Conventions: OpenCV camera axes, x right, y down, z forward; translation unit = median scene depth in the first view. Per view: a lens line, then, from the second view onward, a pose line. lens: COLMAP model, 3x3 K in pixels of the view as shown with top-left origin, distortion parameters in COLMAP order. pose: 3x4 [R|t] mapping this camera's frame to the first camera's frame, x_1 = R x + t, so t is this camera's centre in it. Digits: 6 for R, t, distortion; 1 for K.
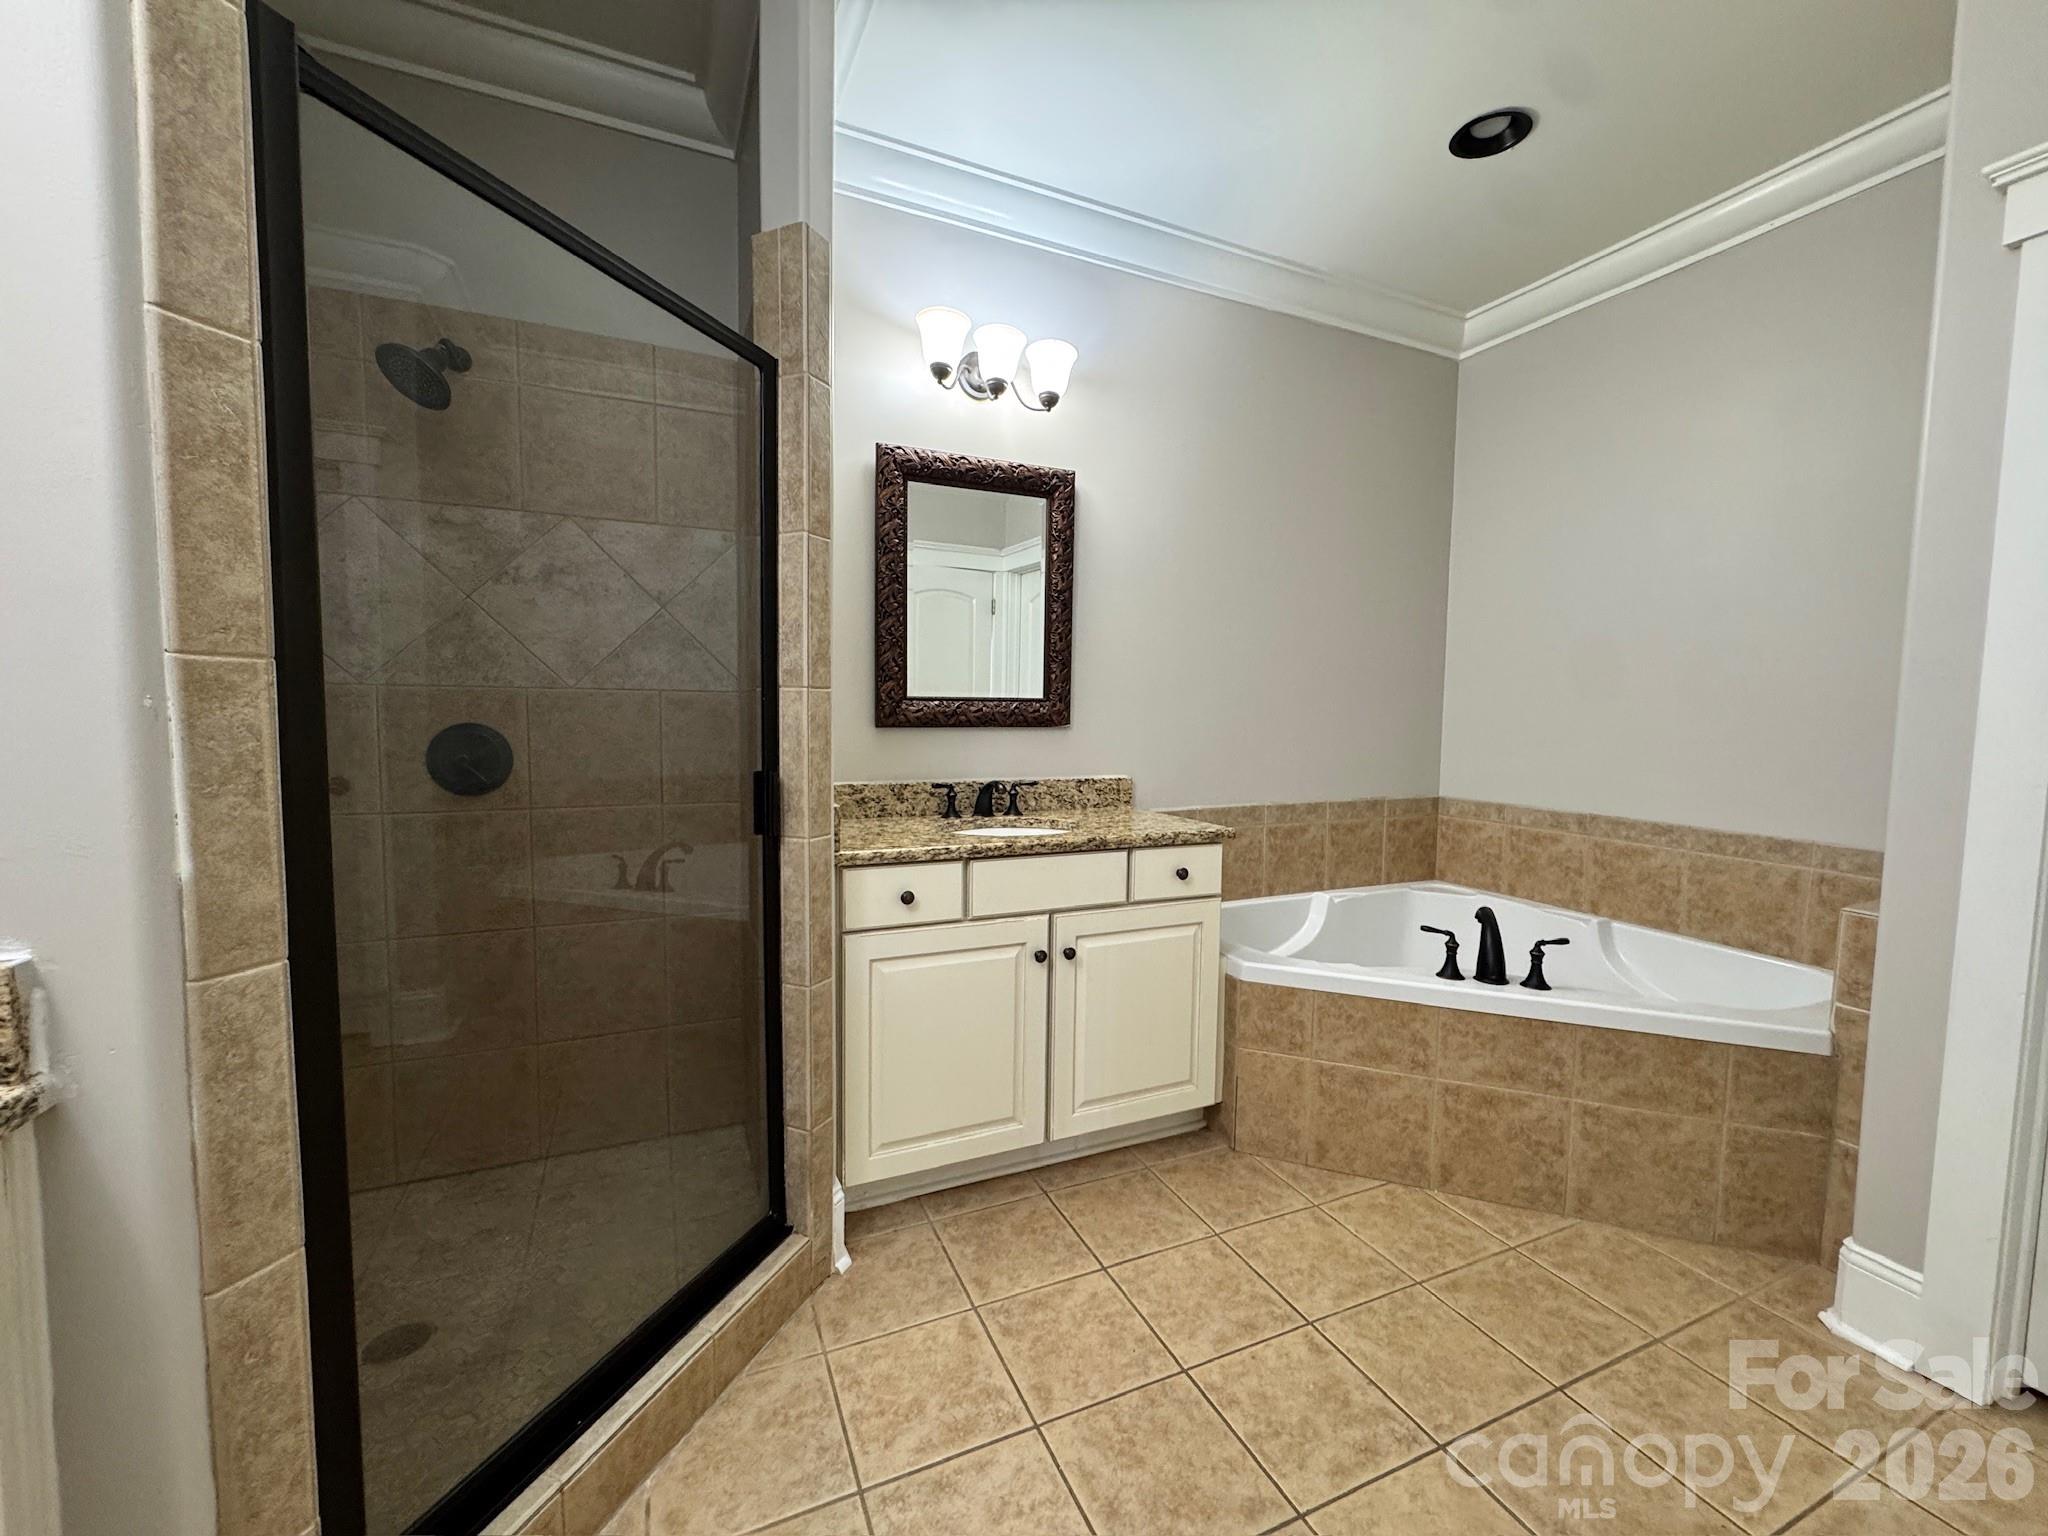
lens RADIAL K [[818.4, 0, 1024.0], [0, 818.4, 768.0], [0, 0, 1]] dist [-0.003246, 0.000057]
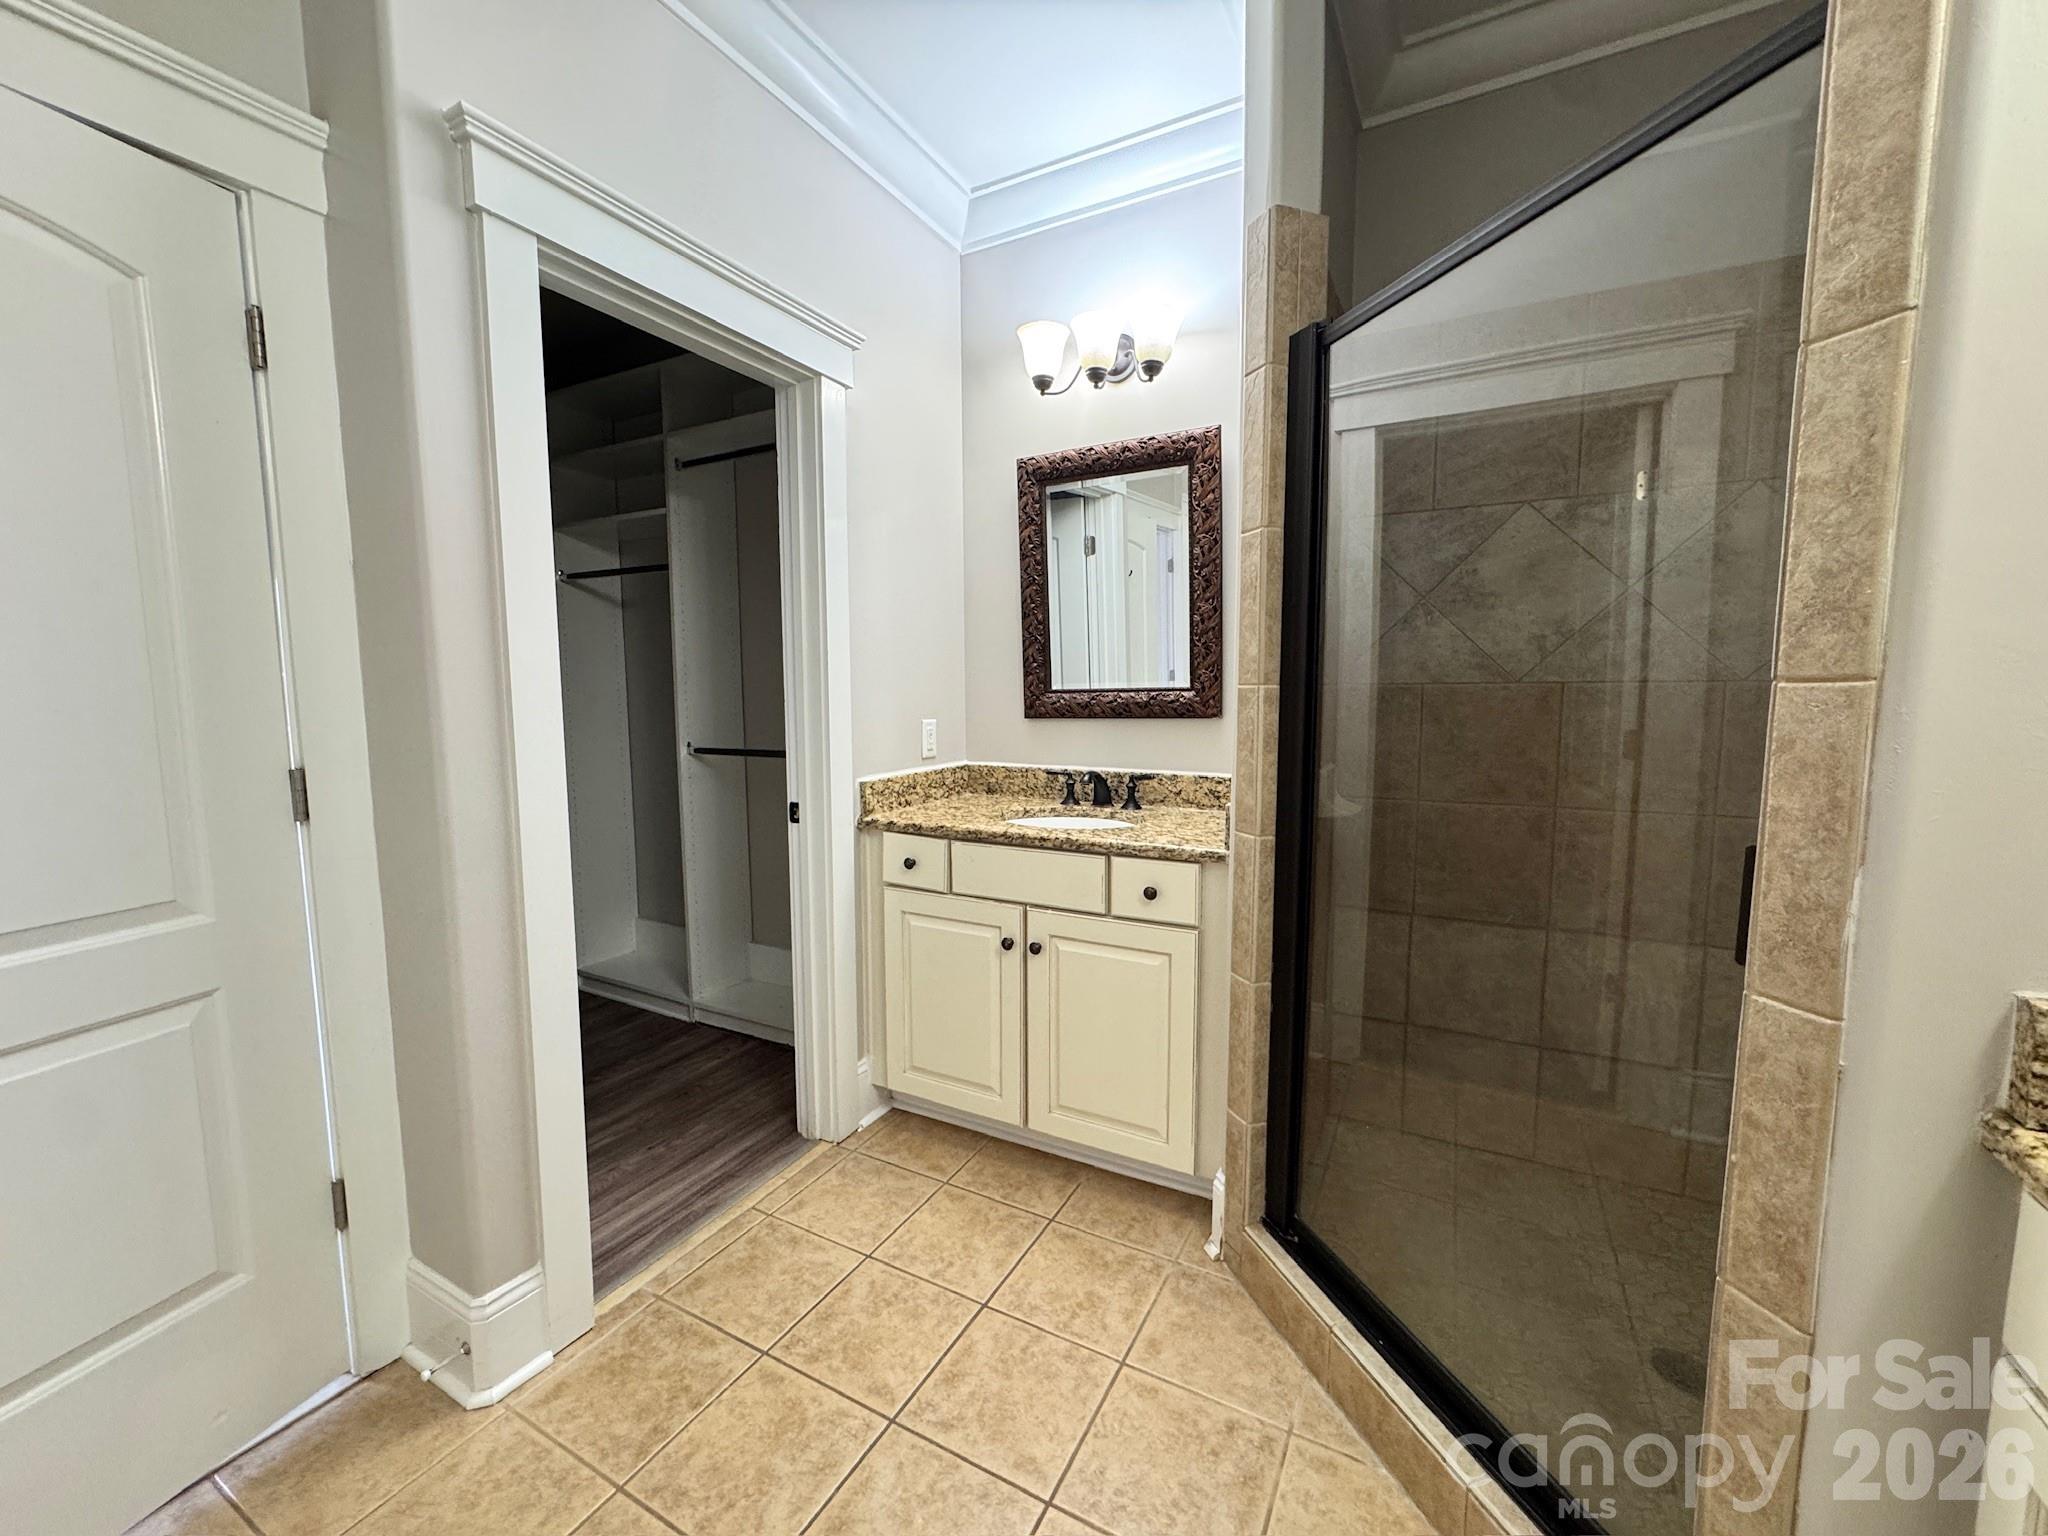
lens RADIAL K [[818.4, 0, 1024.0], [0, 818.4, 768.0], [0, 0, 1]] dist [-0.003246, 0.000057]
pose [[0.590351, 0.057370, -0.805105, 0.721482], [-0.043048, 0.998289, 0.039570, -0.025312], [0.805998, 0.011298, 0.591811, 0.350895]]
